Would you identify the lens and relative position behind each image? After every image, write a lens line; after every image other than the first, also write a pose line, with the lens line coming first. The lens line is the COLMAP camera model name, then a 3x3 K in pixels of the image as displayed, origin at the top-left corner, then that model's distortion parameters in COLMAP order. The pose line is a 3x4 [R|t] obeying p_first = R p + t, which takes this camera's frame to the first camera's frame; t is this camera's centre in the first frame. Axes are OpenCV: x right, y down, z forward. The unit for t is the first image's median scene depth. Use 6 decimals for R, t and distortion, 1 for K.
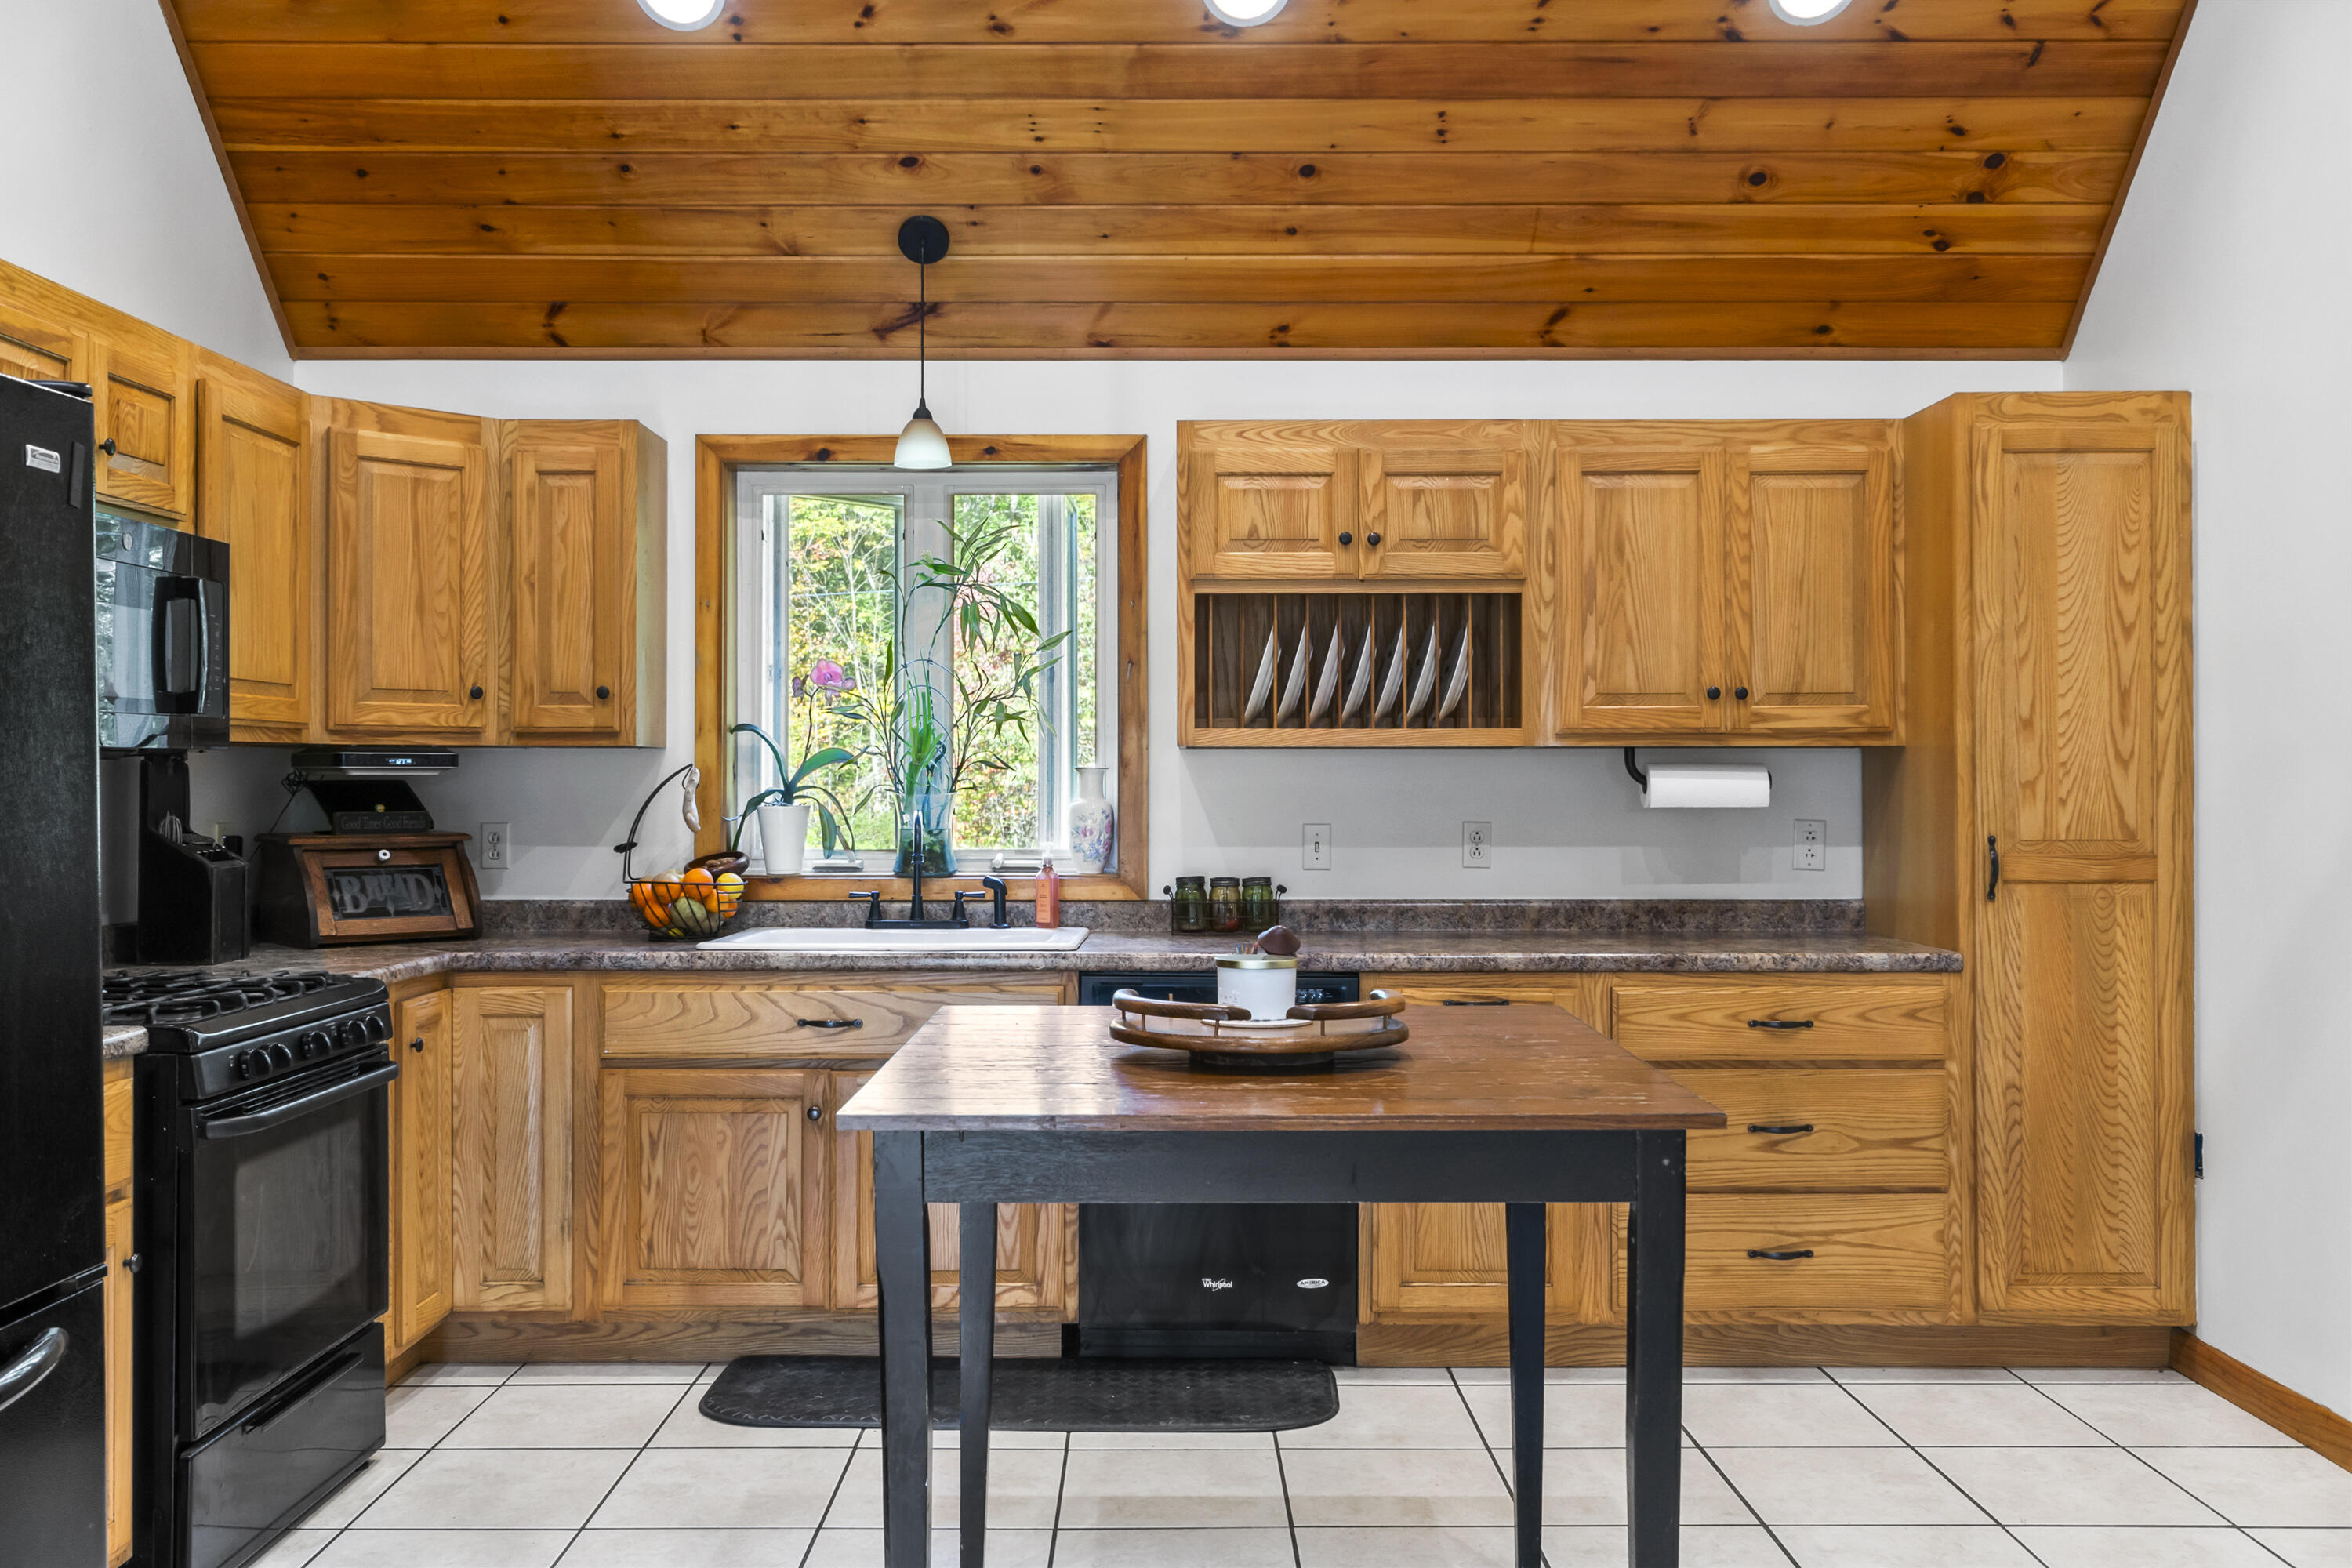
lens RADIAL K [[1993.5, 0, 1175.0], [0, 1993.5, 764.6], [0, 0, 1]] dist [0.002286, 0.001703]
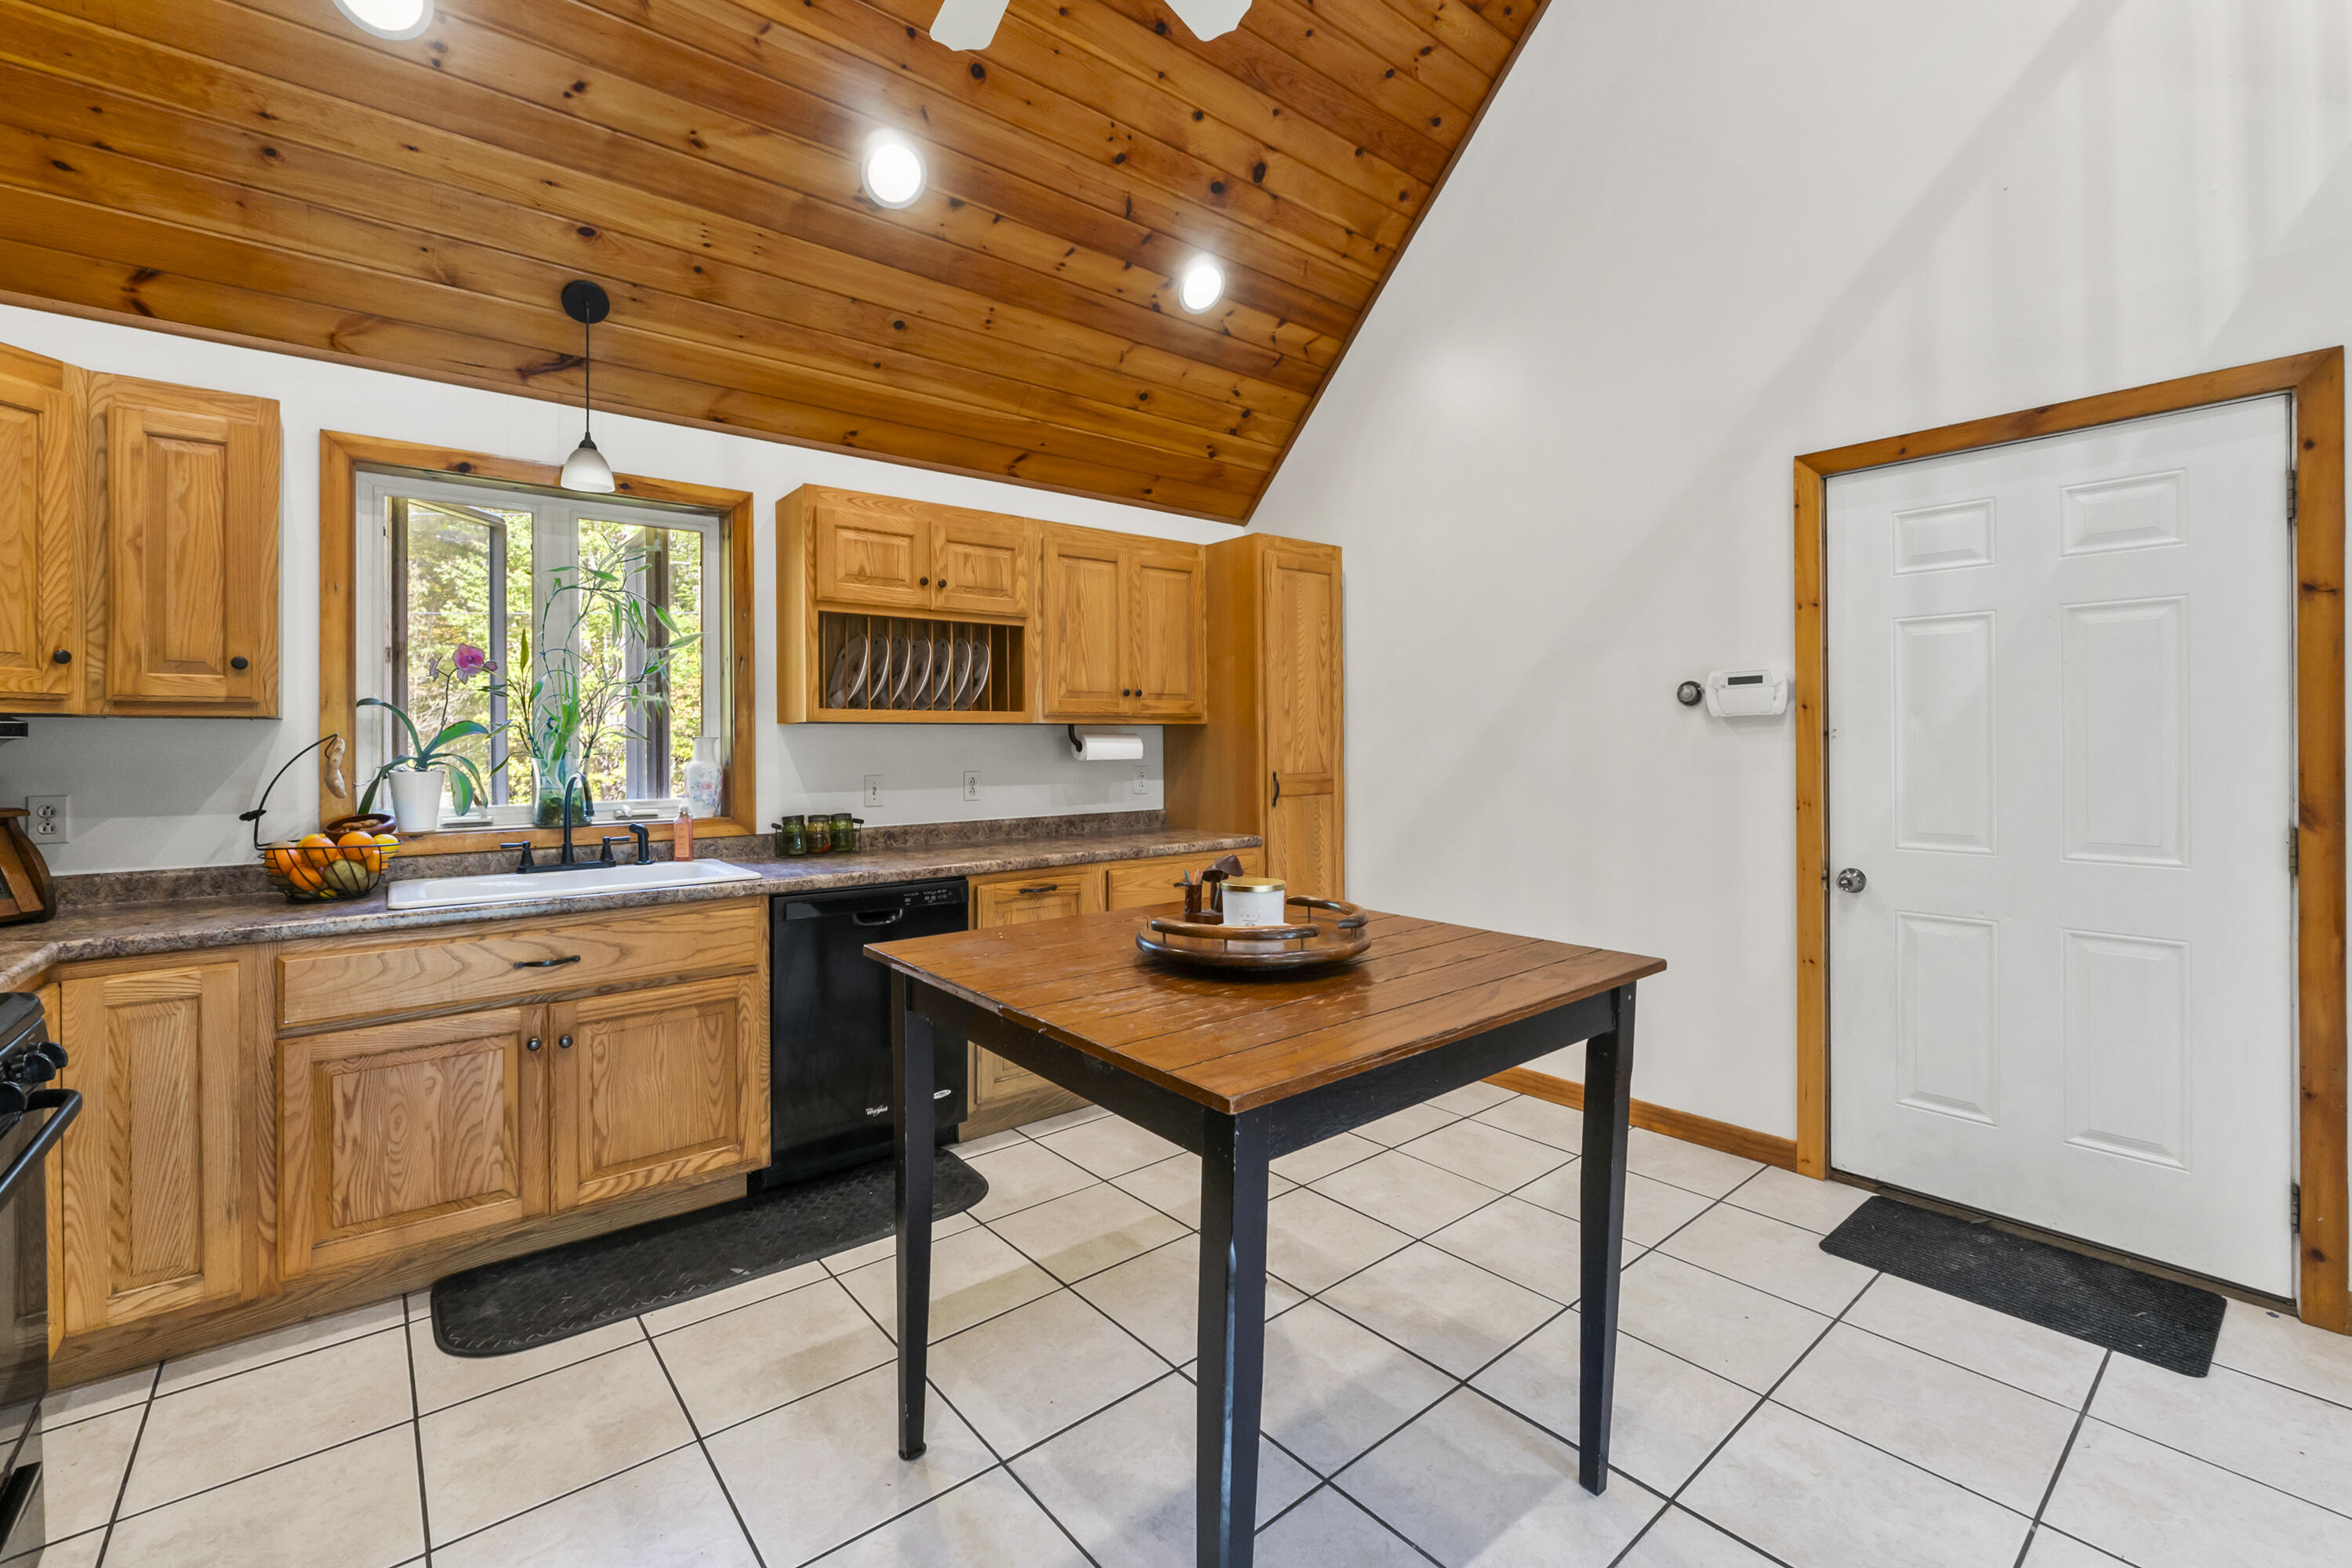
lens RADIAL K [[994.8, 0, 1168.8], [0, 994.8, 738.2], [0, 0, 1]] dist [-0.005636, -0.000653]
pose [[0.776273, -0.002605, 0.630392, -0.238822], [0.002181, 0.999997, 0.001446, 0.002139], [-0.630393, 0.000252, 0.776276, 0.317480]]
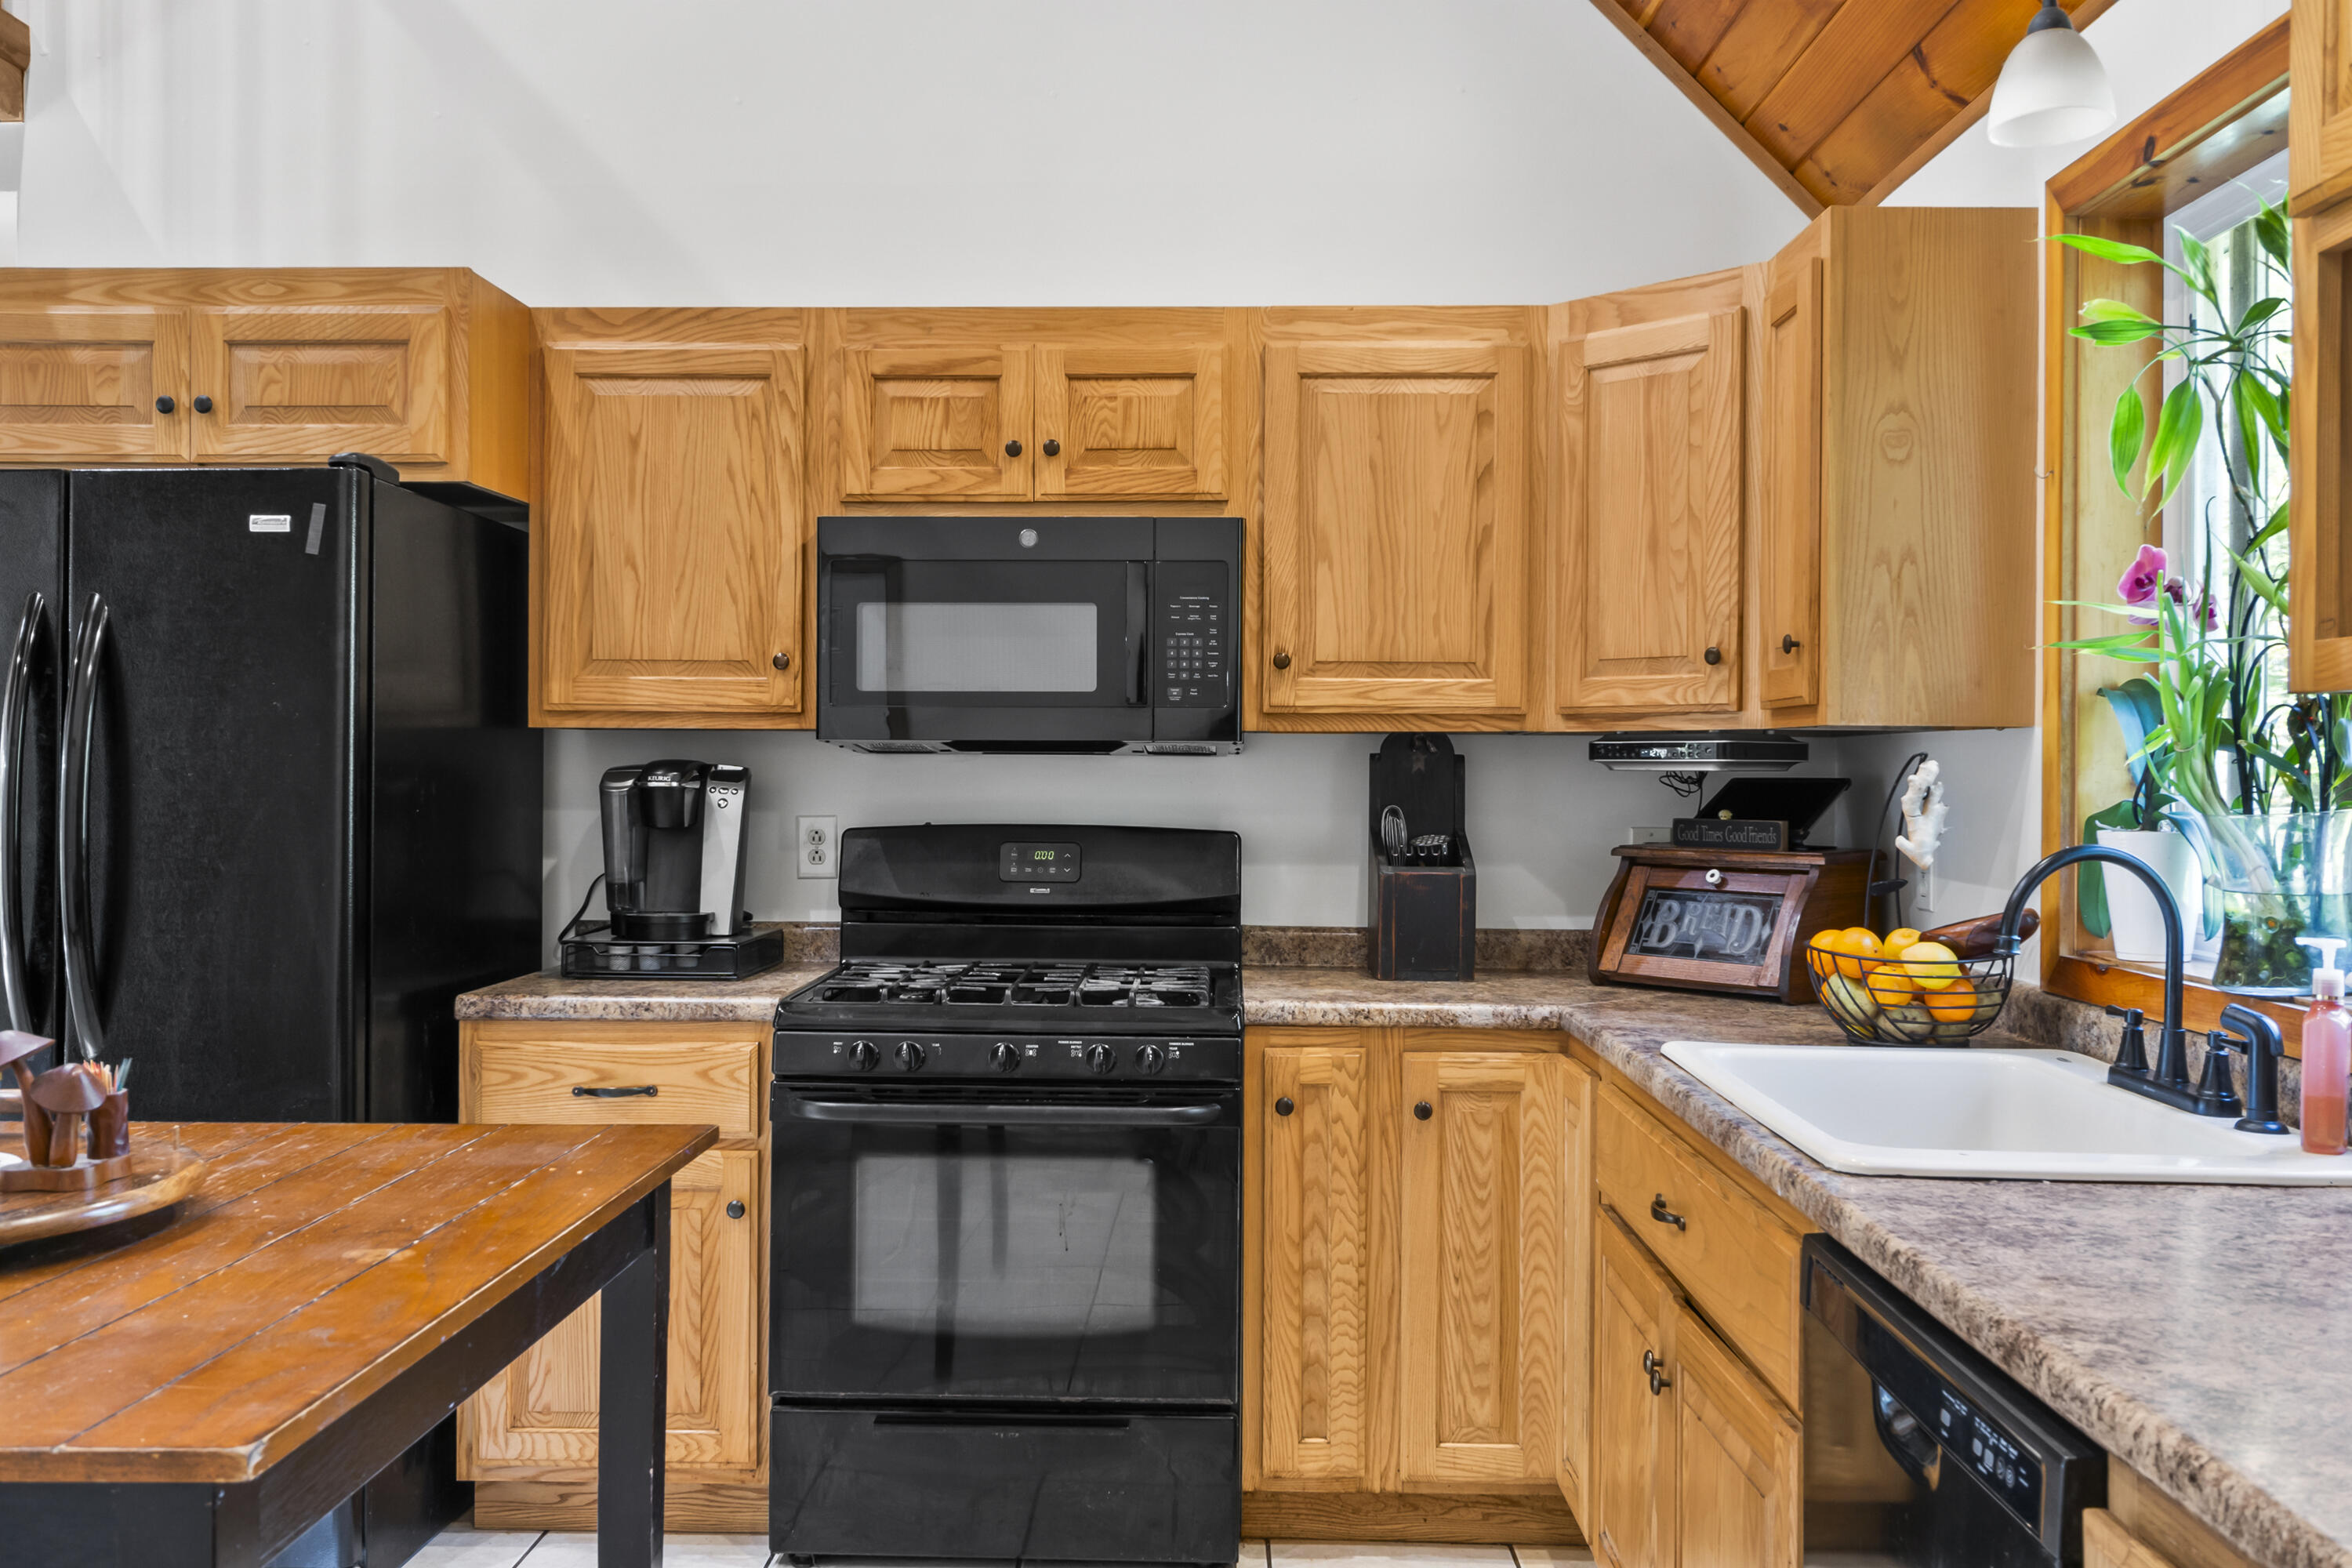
lens RADIAL K [[1993.5, 0, 1175.0], [0, 1993.5, 764.6], [0, 0, 1]] dist [0.002286, 0.001703]
pose [[-0.022860, -0.003783, -0.999732, 0.368544], [0.001327, 0.999992, -0.003814, 0.005449], [0.999738, -0.001413, -0.022855, 0.818580]]
